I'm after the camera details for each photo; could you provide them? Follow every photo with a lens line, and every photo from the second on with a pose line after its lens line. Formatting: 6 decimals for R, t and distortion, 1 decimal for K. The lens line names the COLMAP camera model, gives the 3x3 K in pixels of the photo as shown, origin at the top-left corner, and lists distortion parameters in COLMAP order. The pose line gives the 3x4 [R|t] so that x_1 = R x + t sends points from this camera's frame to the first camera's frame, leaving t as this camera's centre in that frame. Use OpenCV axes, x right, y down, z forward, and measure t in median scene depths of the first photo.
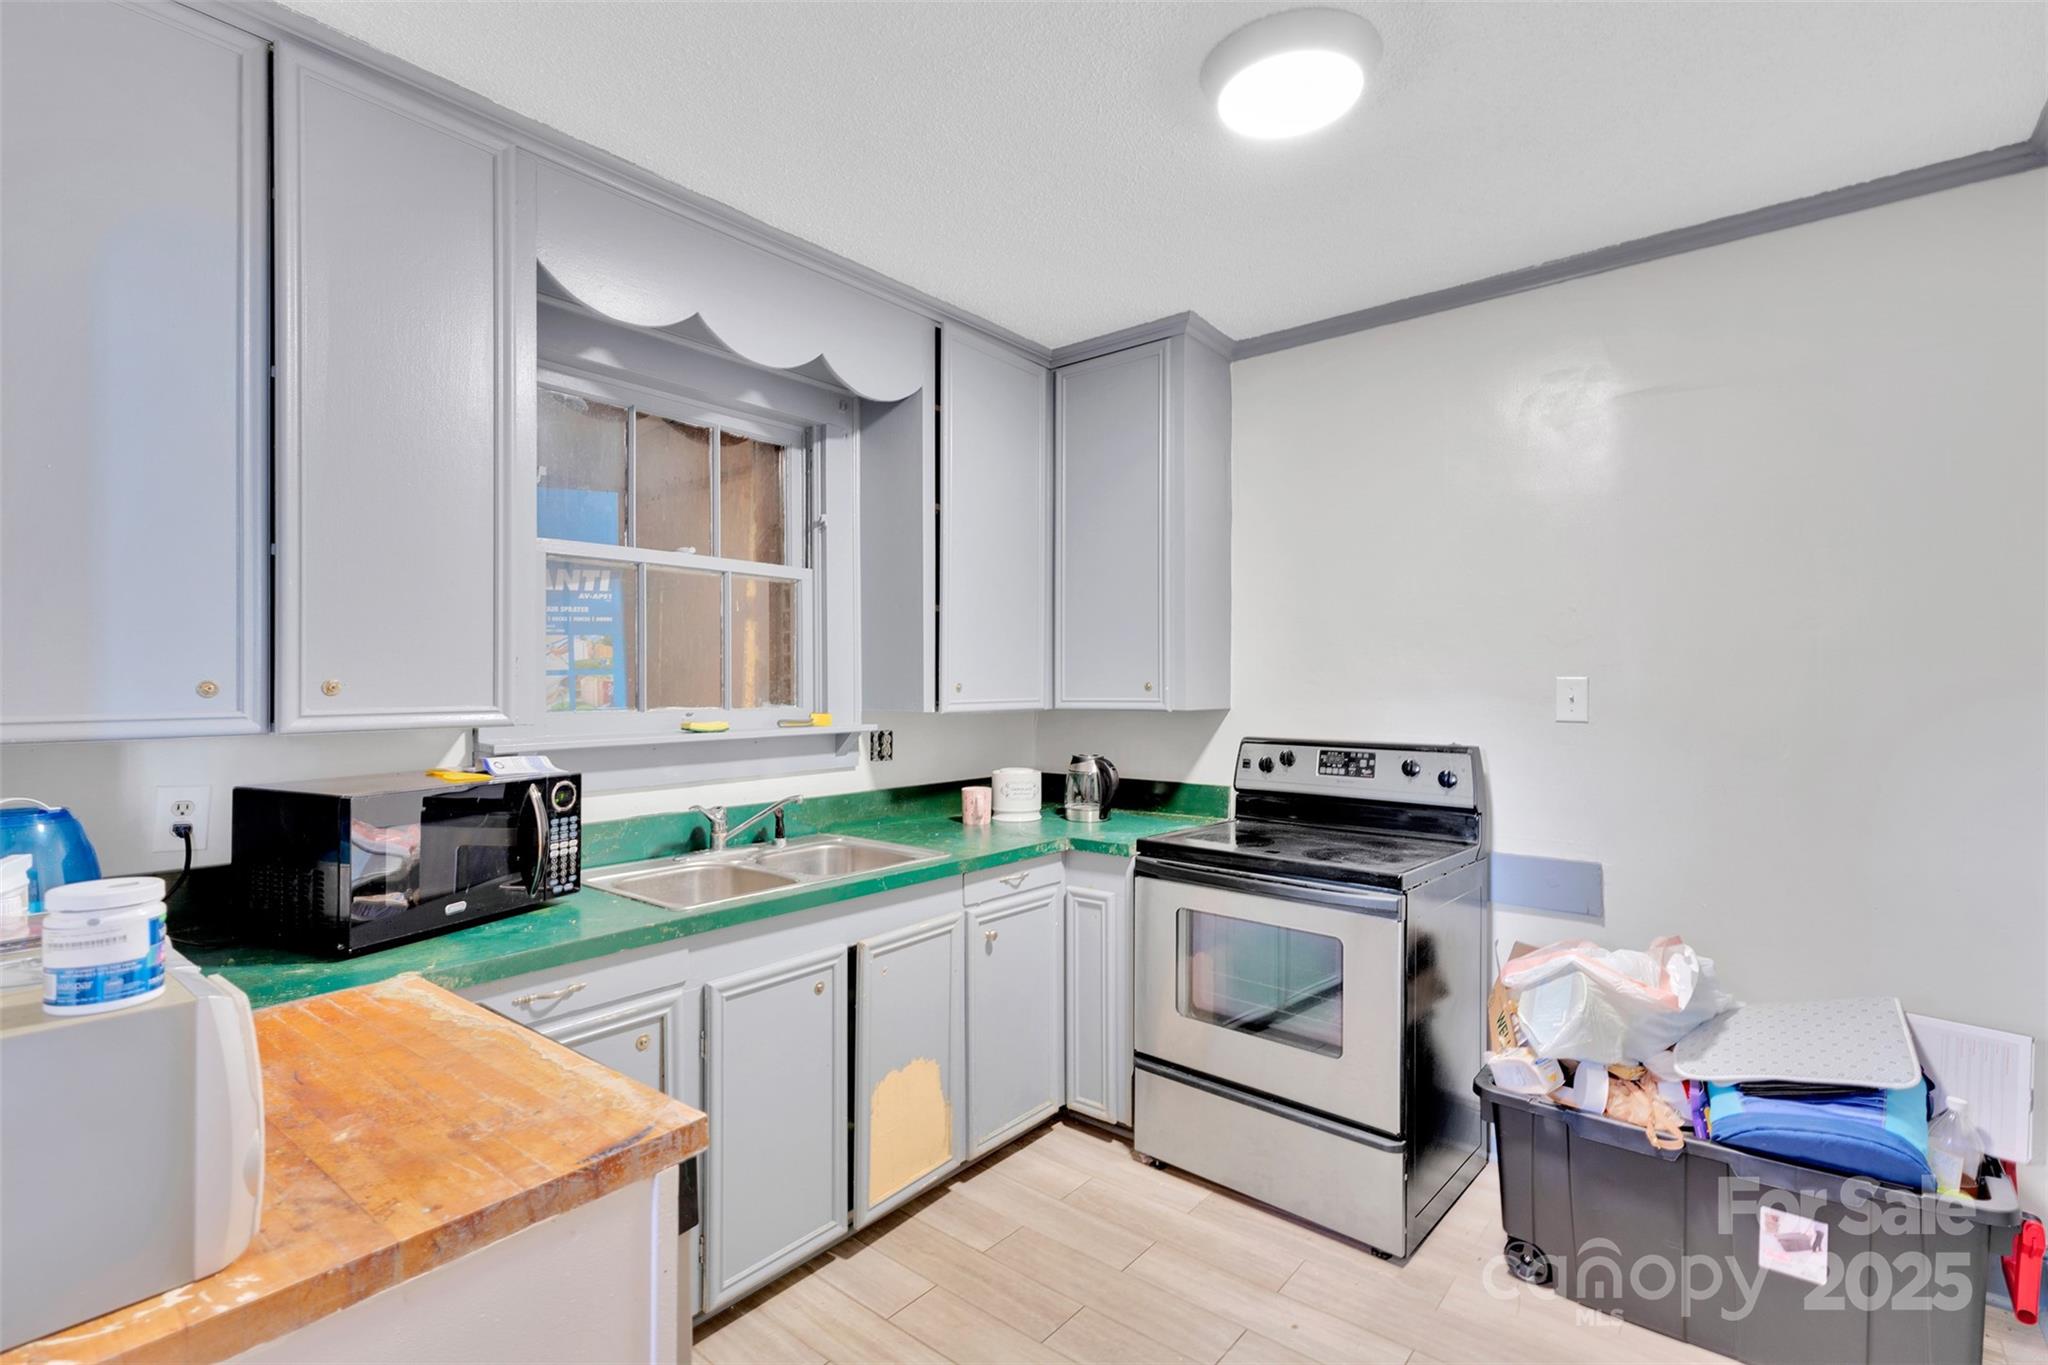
lens RADIAL K [[966.0, 0, 1022.2], [0, 966.0, 683.1], [0, 0, 1]] dist [0.008634, -0.002276]
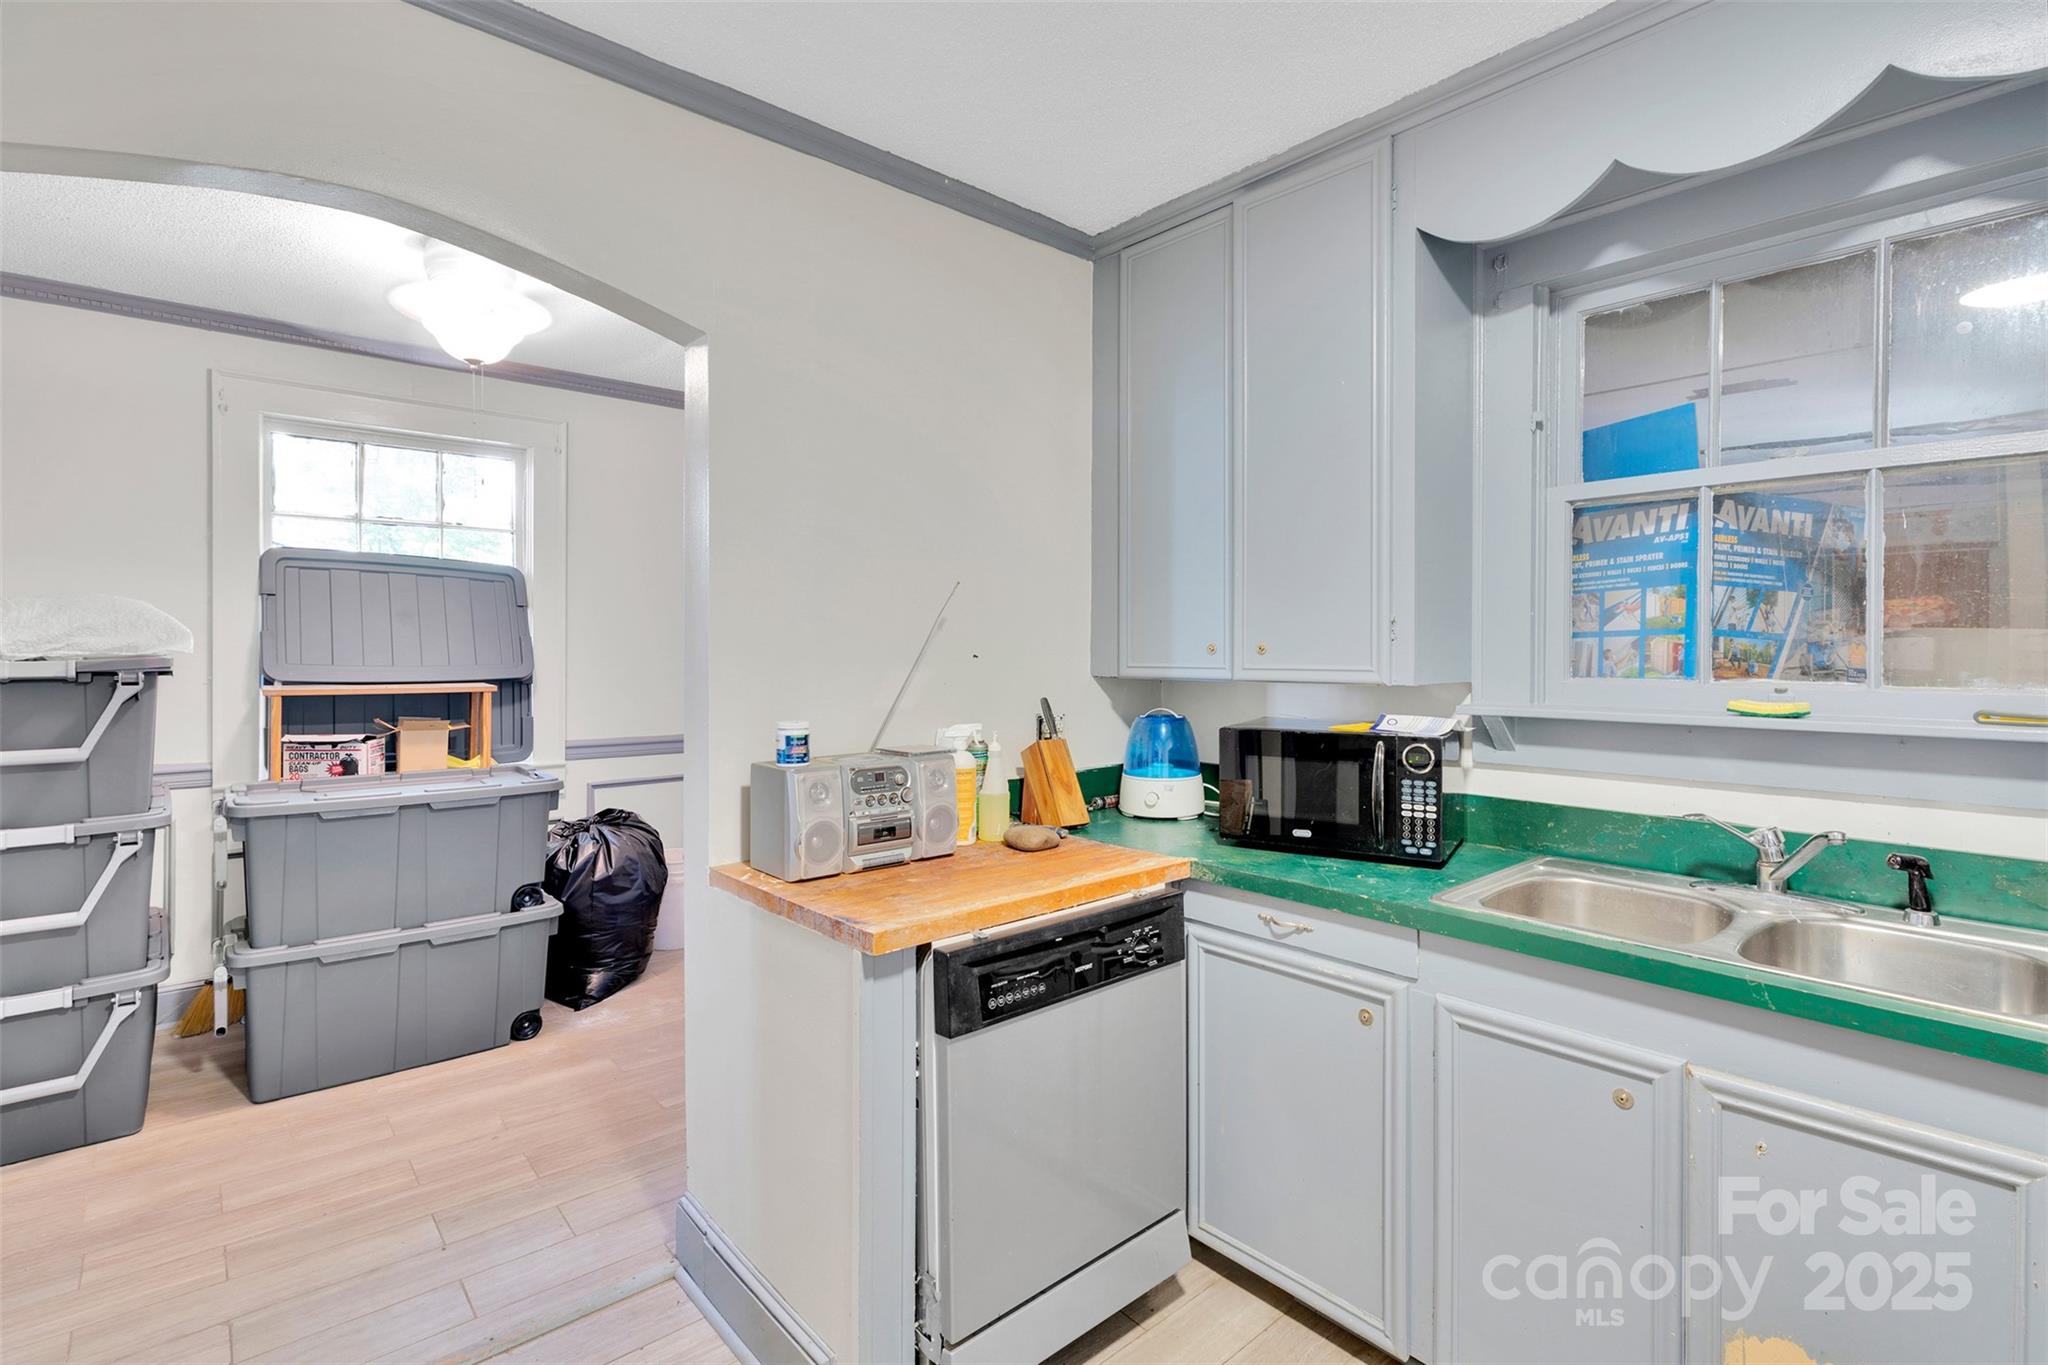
lens RADIAL K [[966.0, 0, 1030.6], [0, 966.0, 650.8], [0, 0, 1]] dist [0.008634, -0.002276]
pose [[-0.172866, 0.002144, -0.984943, 0.566703], [0.000145, 0.999998, 0.002151, 0.003822], [0.984945, 0.000229, -0.172865, 0.770676]]
